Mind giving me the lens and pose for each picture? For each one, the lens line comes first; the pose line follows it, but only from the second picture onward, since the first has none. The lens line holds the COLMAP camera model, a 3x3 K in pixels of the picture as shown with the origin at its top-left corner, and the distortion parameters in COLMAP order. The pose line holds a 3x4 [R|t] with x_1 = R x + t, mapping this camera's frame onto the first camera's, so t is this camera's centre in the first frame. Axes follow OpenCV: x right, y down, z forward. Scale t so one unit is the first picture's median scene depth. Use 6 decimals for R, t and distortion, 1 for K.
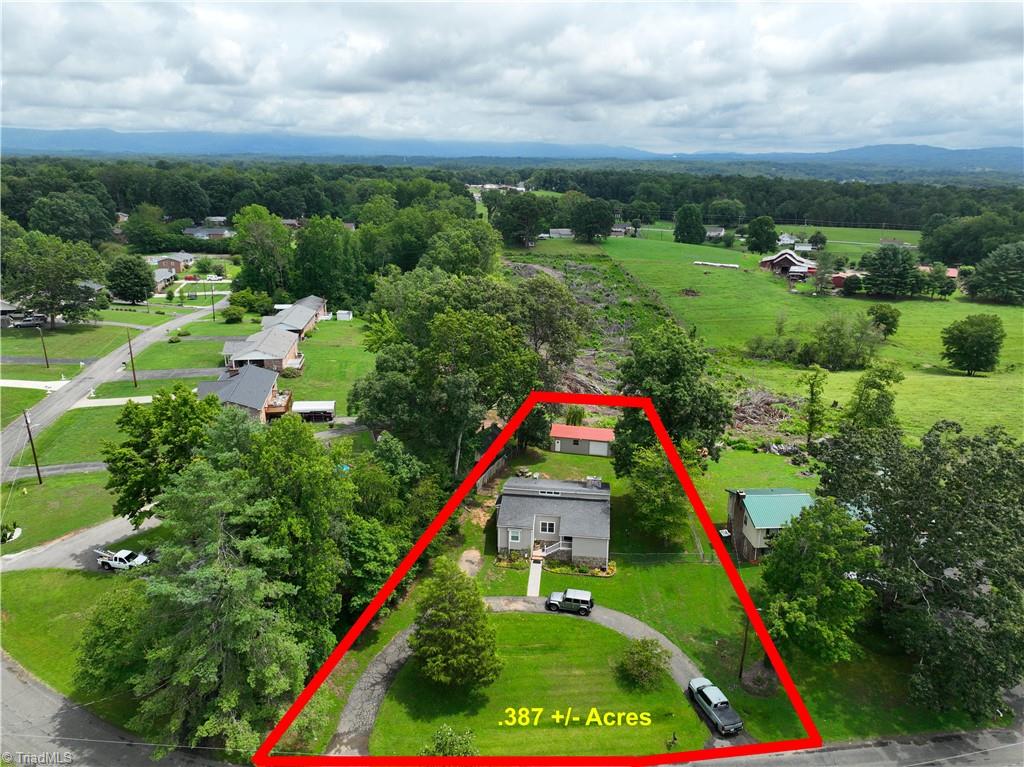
lens RADIAL K [[718.8, 0, 512.0], [0, 718.8, 383.5], [0, 0, 1]] dist [0.004658, 0.009399]
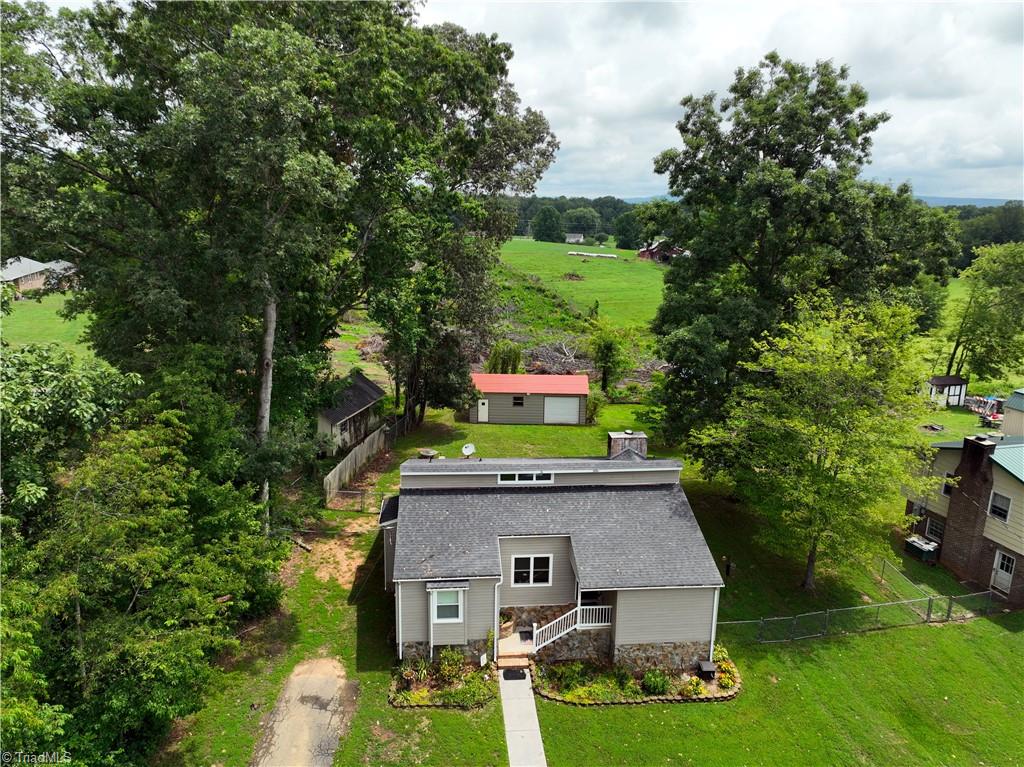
lens RADIAL K [[718.8, 0, 512.0], [0, 718.8, 383.5], [0, 0, 1]] dist [0.004658, 0.009399]
pose [[0.976115, -0.043638, 0.212825, -0.033166], [0.055403, 0.997230, -0.049628, 0.122402], [-0.210070, 0.060234, 0.975829, 0.636317]]
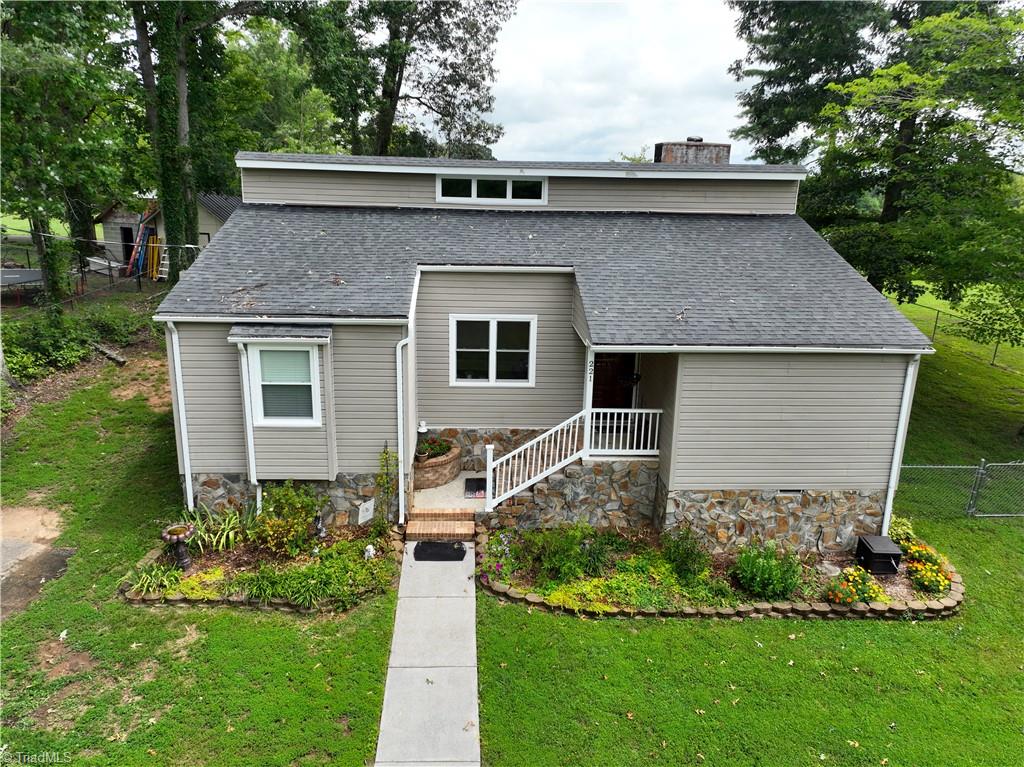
lens RADIAL K [[718.8, 0, 512.0], [0, 718.8, 383.5], [0, 0, 1]] dist [0.004658, 0.009399]
pose [[0.984921, -0.031592, 0.170096, 0.024010], [0.036981, 0.998906, -0.028606, 0.211382], [-0.169006, 0.034465, 0.985012, 0.820989]]
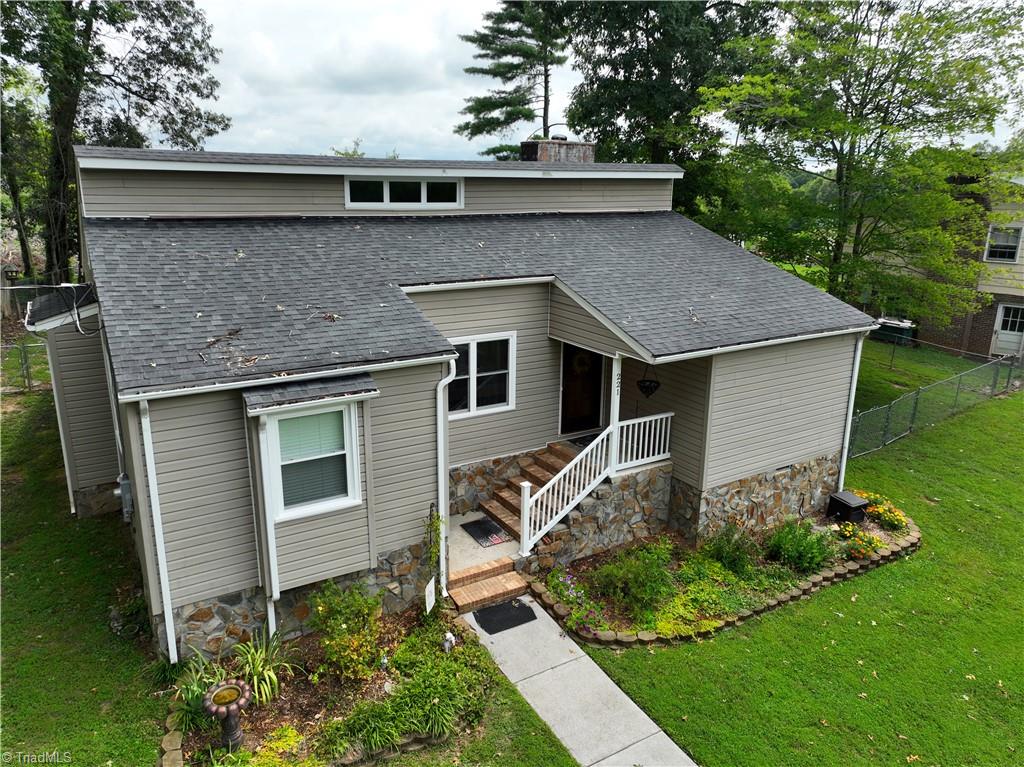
lens RADIAL K [[718.8, 0, 512.0], [0, 718.8, 383.5], [0, 0, 1]] dist [0.004658, 0.009399]
pose [[0.781524, -0.165332, 0.601569, -0.036374], [0.181687, 0.982766, 0.034061, 0.196267], [-0.596833, 0.082677, 0.798094, 0.864907]]
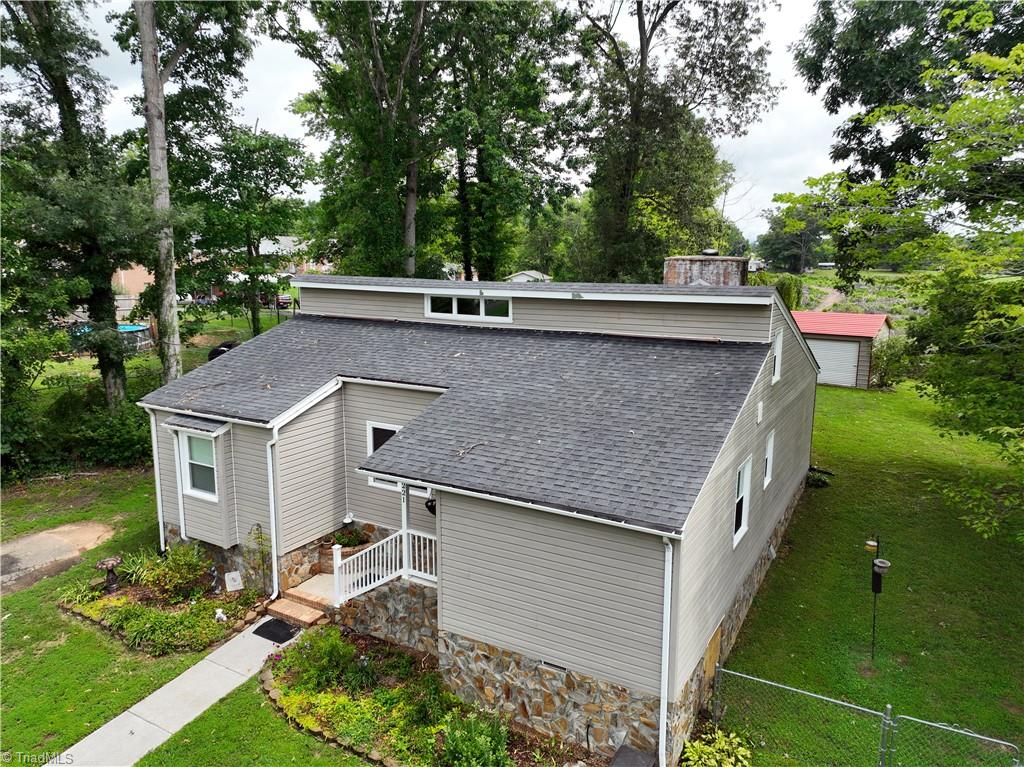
lens RADIAL K [[718.8, 0, 512.0], [0, 718.8, 383.5], [0, 0, 1]] dist [0.004658, 0.009399]
pose [[0.923056, 0.067504, -0.378695, 0.144842], [-0.115635, 0.987641, -0.105804, 0.195520], [0.366873, 0.141454, 0.919454, 0.828629]]
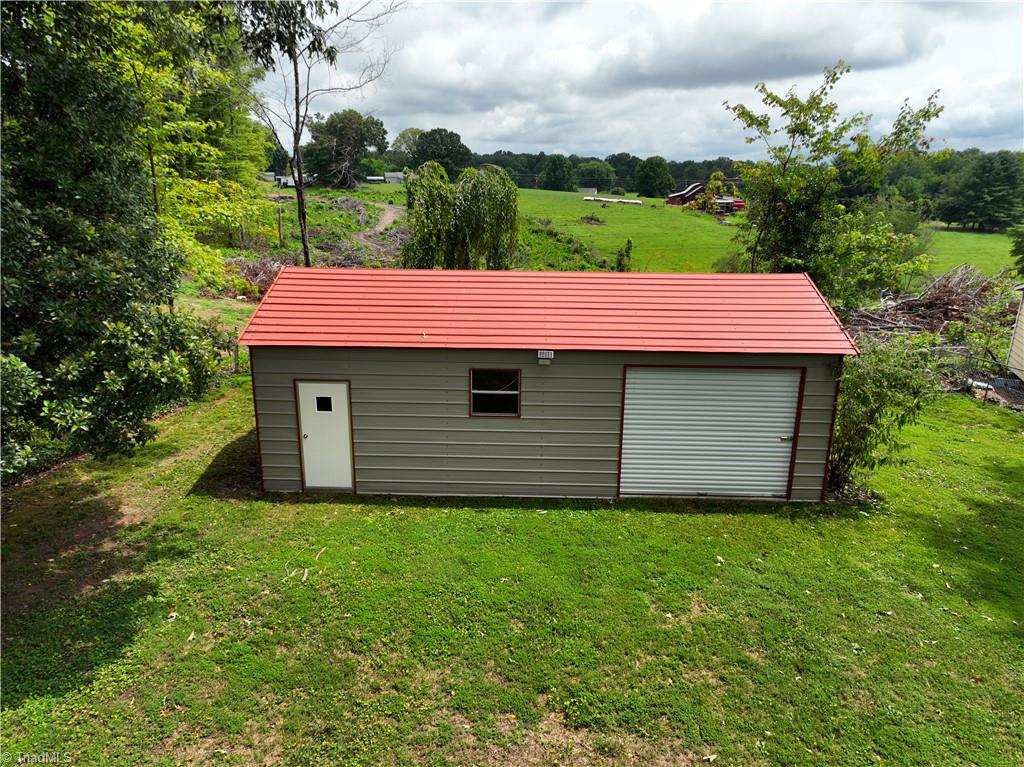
lens RADIAL K [[718.8, 0, 512.0], [0, 718.8, 383.5], [0, 0, 1]] dist [0.004658, 0.009399]
pose [[0.978044, -0.050889, 0.202092, 0.090887], [0.054870, 0.998393, -0.014138, 0.106457], [-0.201047, 0.024916, 0.979265, 1.160495]]
